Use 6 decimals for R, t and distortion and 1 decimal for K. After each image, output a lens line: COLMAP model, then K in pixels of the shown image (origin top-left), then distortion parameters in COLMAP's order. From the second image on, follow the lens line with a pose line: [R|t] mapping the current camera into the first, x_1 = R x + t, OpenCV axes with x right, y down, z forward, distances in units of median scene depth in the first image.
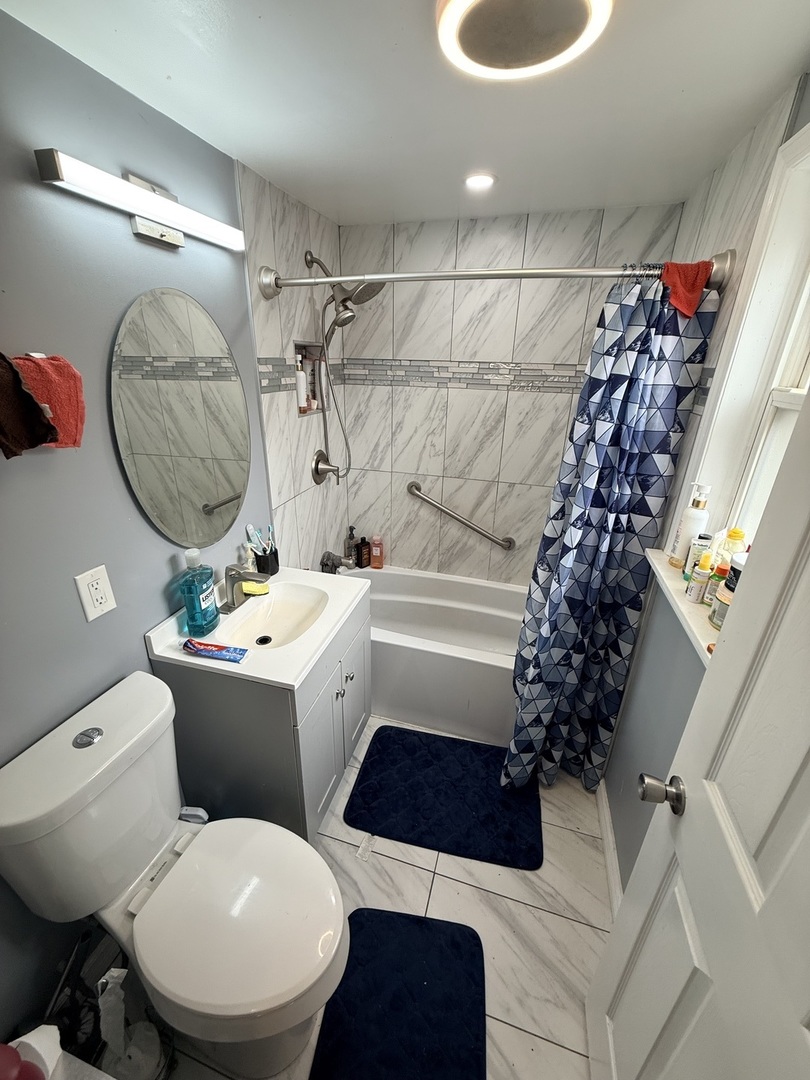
lens RADIAL K [[432.8, 0, 405.0], [0, 432.8, 540.0], [0, 0, 1]] dist [0.001913, 0.000168]
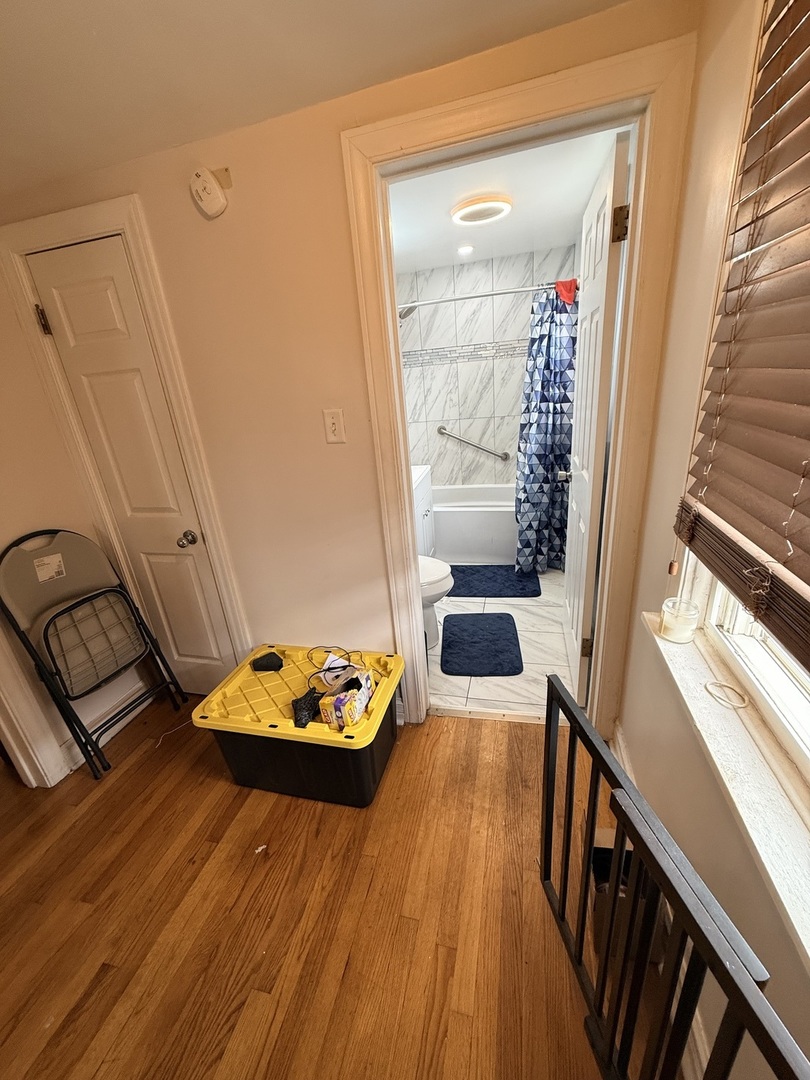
lens RADIAL K [[432.8, 0, 405.0], [0, 432.8, 540.0], [0, 0, 1]] dist [0.001913, 0.000168]
pose [[0.993373, -0.114465, -0.010412, -0.226197], [0.114061, 0.992910, -0.033457, 0.505236], [0.014168, 0.032048, 0.999386, -0.907580]]
